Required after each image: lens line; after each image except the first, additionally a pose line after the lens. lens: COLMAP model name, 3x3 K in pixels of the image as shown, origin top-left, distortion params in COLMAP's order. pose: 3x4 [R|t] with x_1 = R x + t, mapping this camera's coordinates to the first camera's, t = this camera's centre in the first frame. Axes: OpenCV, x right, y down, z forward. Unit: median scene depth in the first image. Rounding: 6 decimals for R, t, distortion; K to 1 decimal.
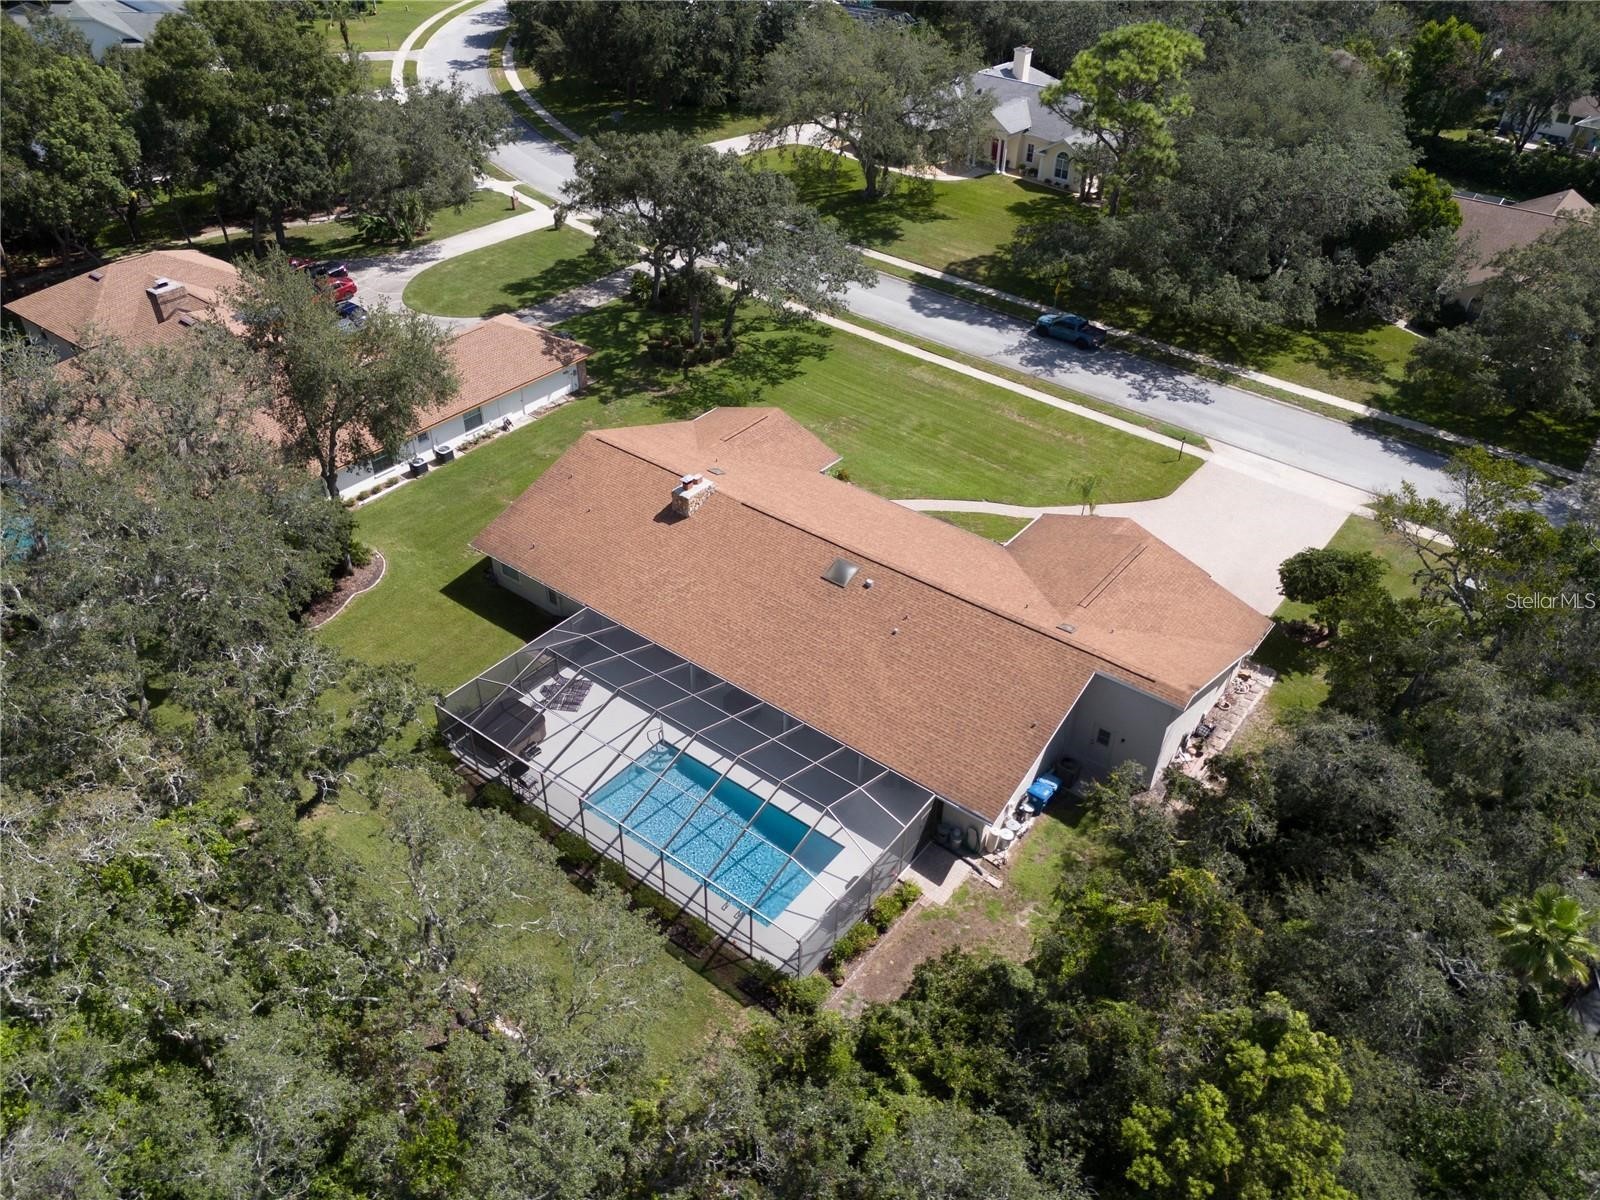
lens RADIAL K [[1178.0, 0, 803.7], [0, 1178.0, 606.4], [0, 0, 1]] dist [0.060885, -0.050255]
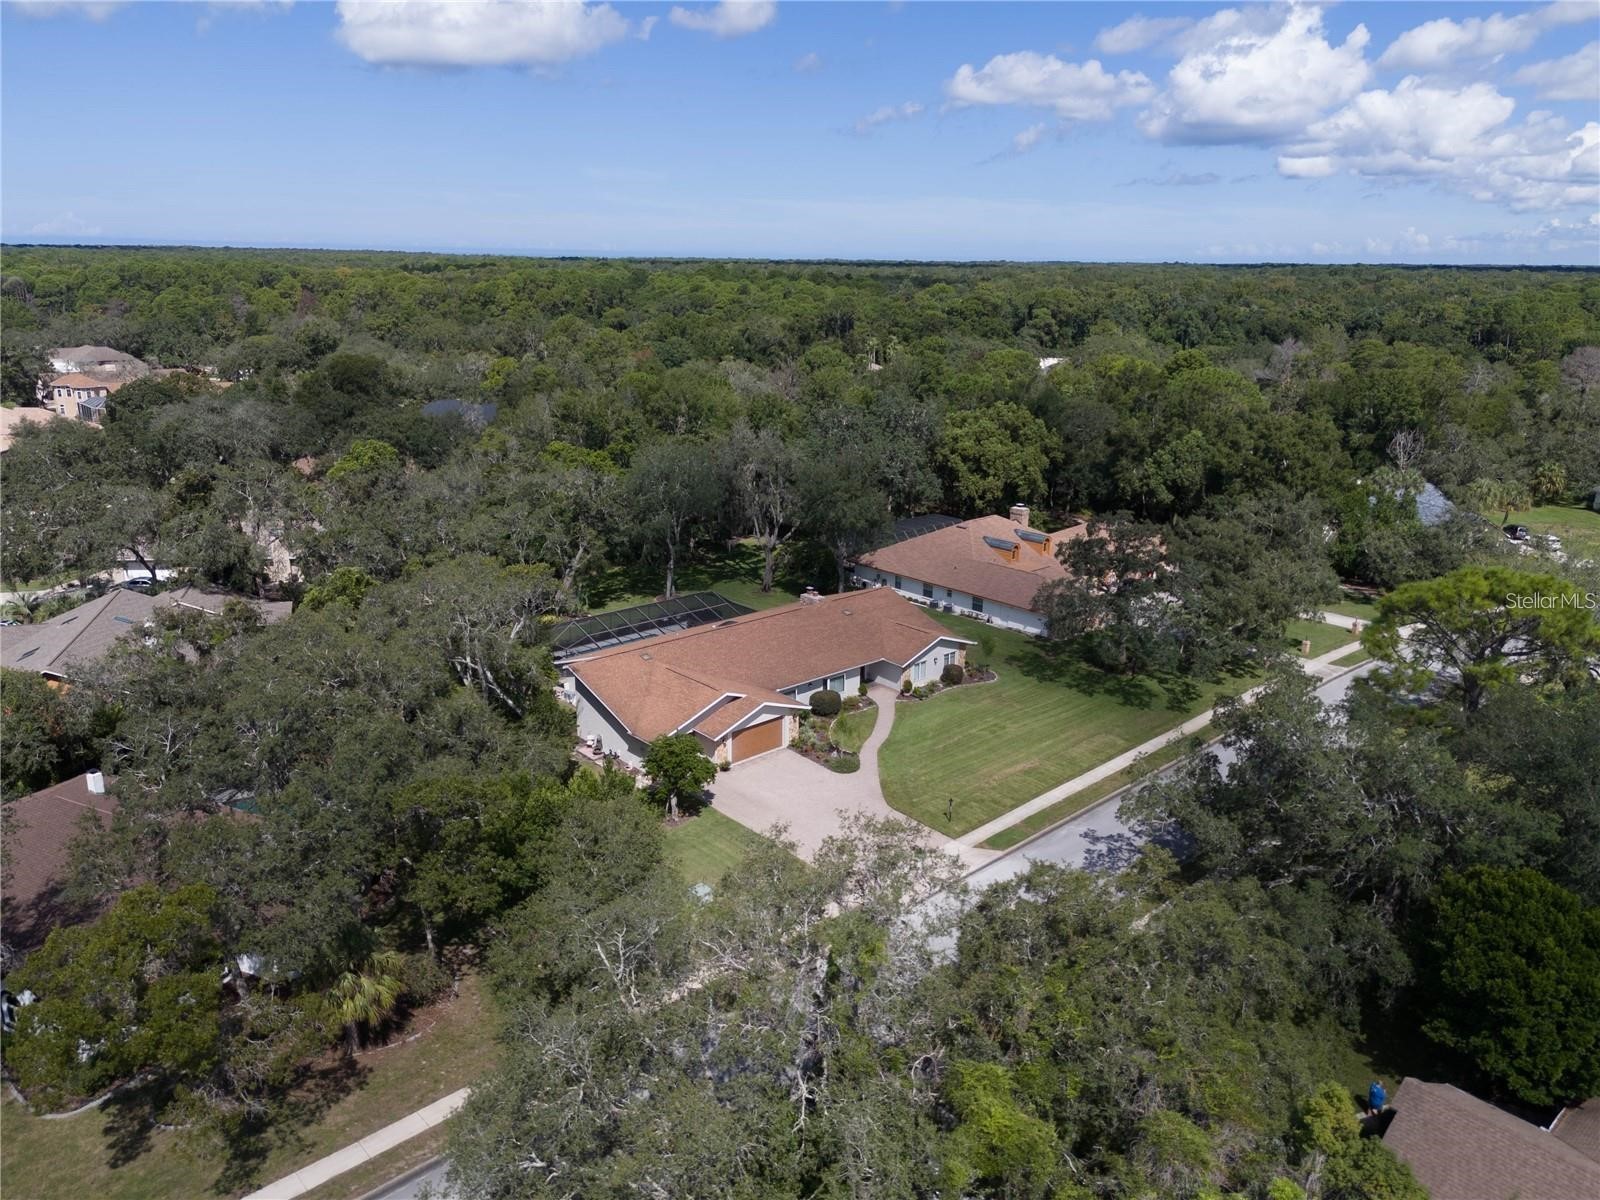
lens RADIAL K [[1178.0, 0, 803.7], [0, 1178.0, 606.4], [0, 0, 1]] dist [0.060885, -0.050255]
pose [[-0.176106, 0.260539, -0.949266, 1.083342], [-0.603884, 0.732959, 0.313202, -0.433026], [0.777374, 0.628404, 0.028257, 0.640828]]
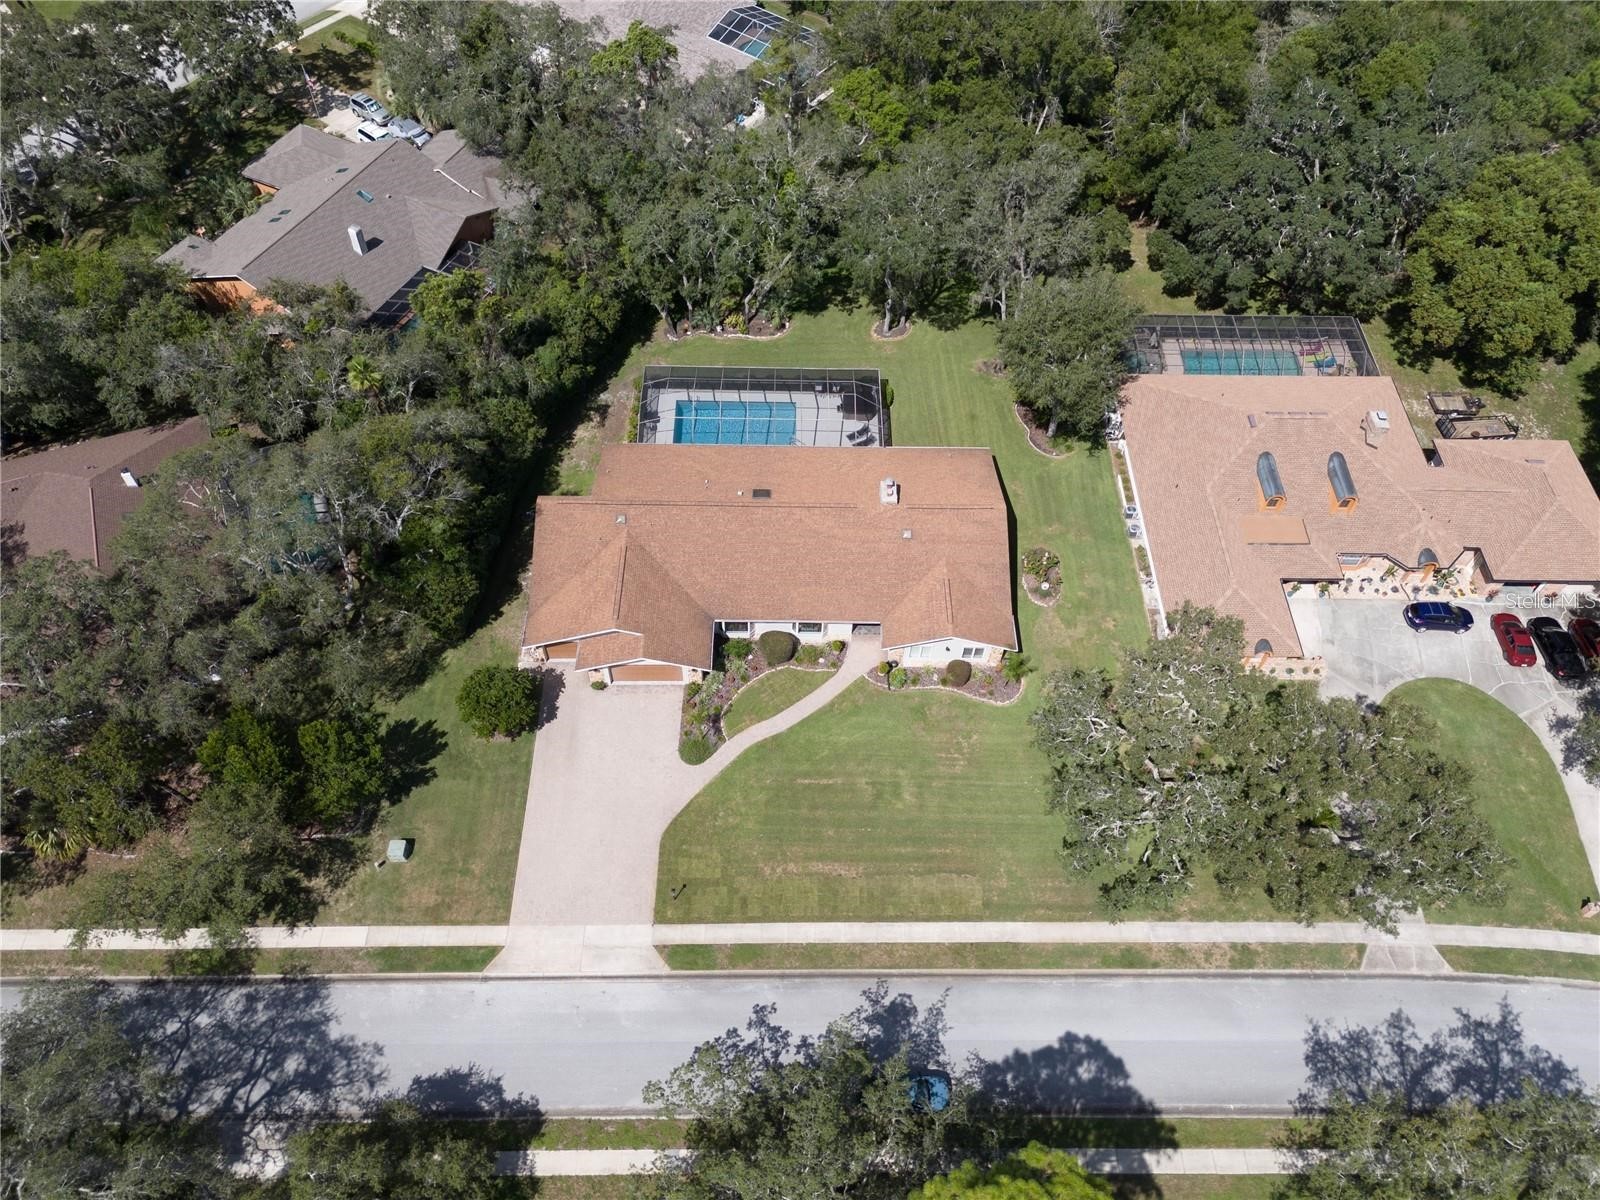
lens RADIAL K [[1182.4, 0, 804.3], [0, 1182.4, 594.8], [0, 0, 1]] dist [0.080986, -0.076184]
pose [[-0.789182, 0.475700, -0.388460, 0.425164], [-0.397915, 0.085756, 0.913406, -0.949728], [0.467820, 0.875417, 0.121611, 0.596445]]
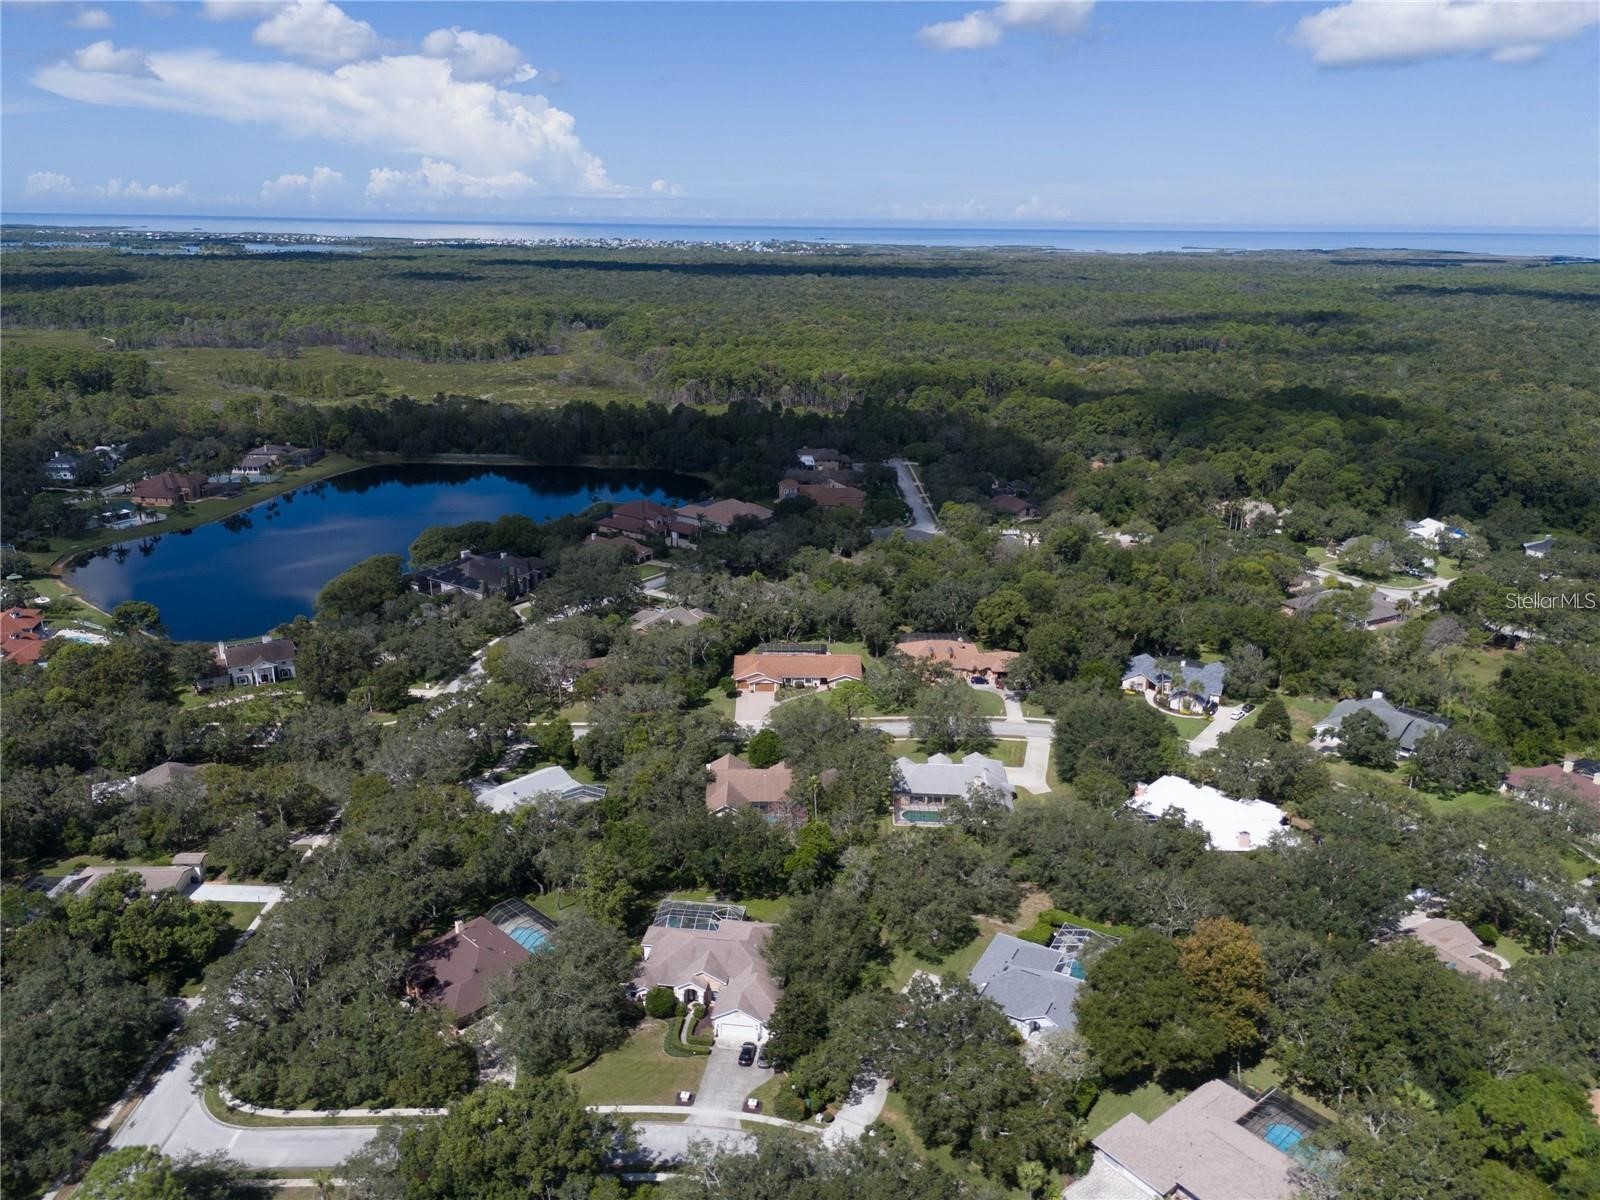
lens RADIAL K [[1182.4, 0, 804.3], [0, 1182.4, 594.8], [0, 0, 1]] dist [0.080986, -0.076184]
pose [[-0.779667, 0.161921, -0.604898, 2.216468], [-0.396878, 0.619419, 0.677353, -2.671796], [0.484363, 0.768181, -0.418678, 2.052905]]
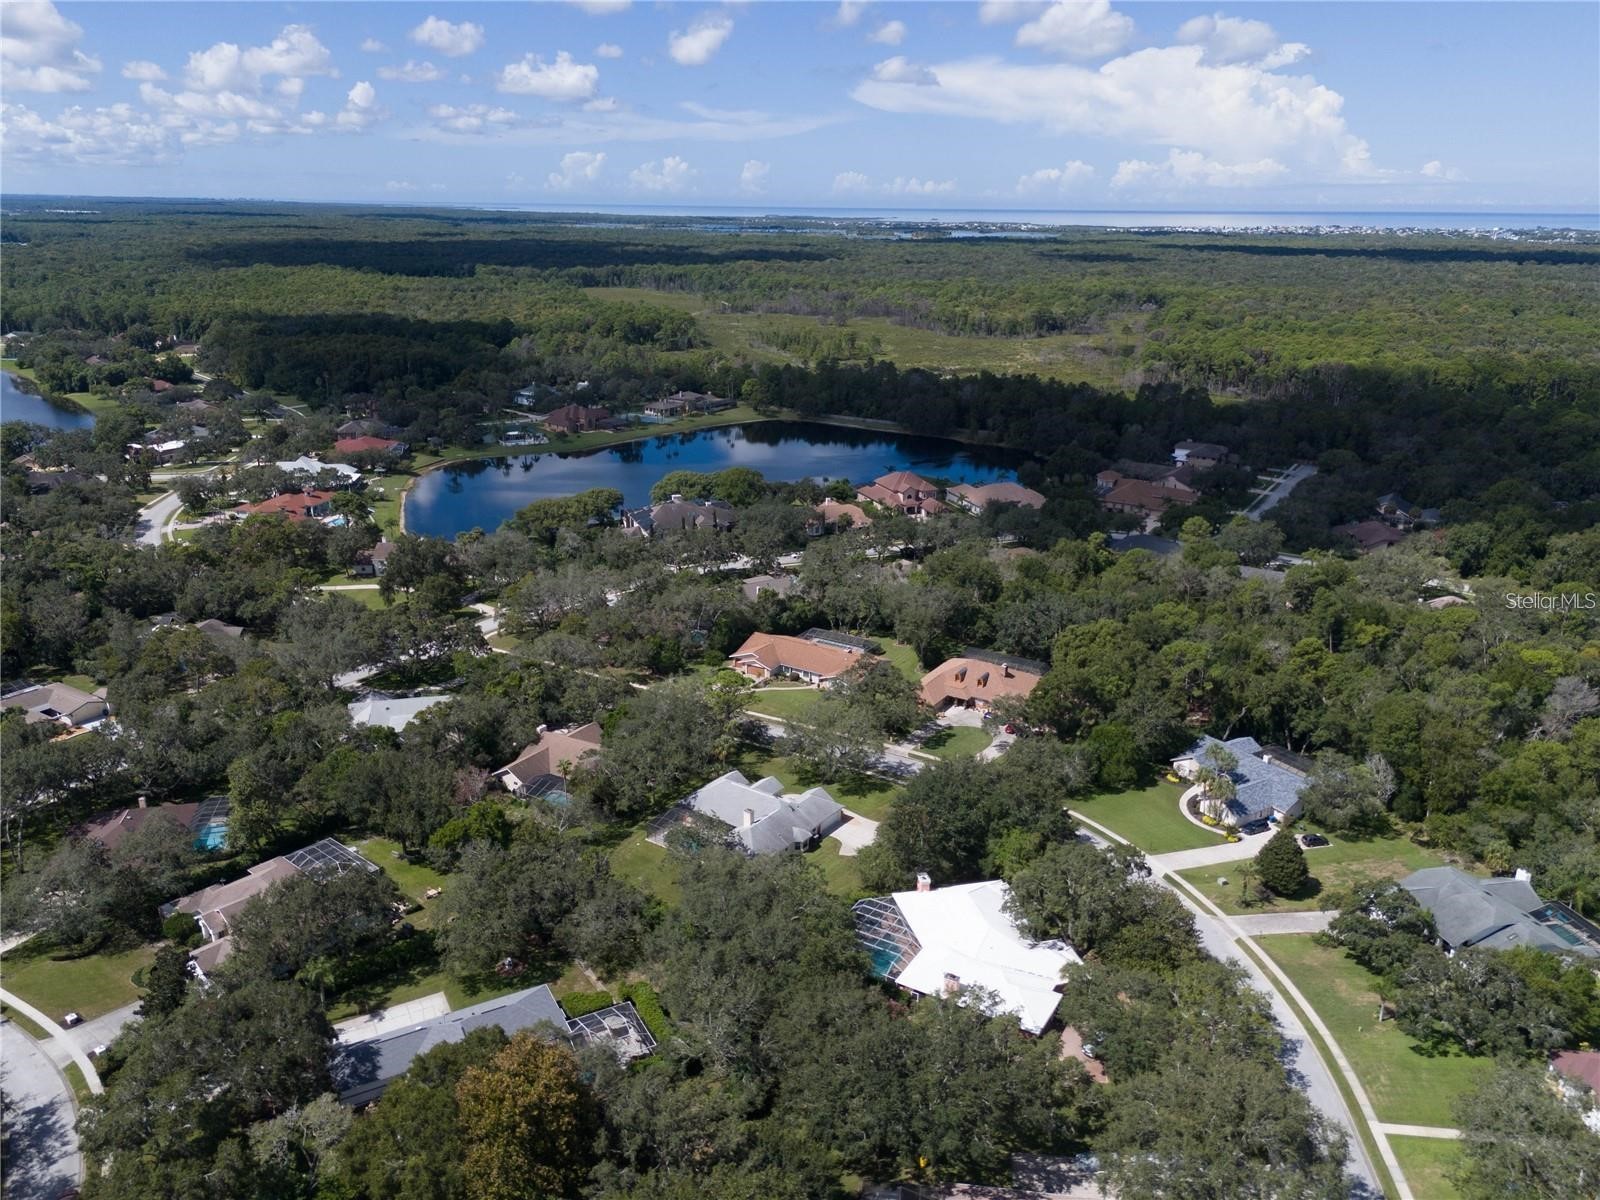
lens RADIAL K [[1182.4, 0, 804.3], [0, 1182.4, 594.8], [0, 0, 1]] dist [0.080986, -0.076184]
pose [[-0.994330, 0.005165, -0.106209, 0.394223], [-0.084249, 0.571139, 0.816518, -2.765152], [0.064877, 0.820837, -0.567466, 2.366162]]
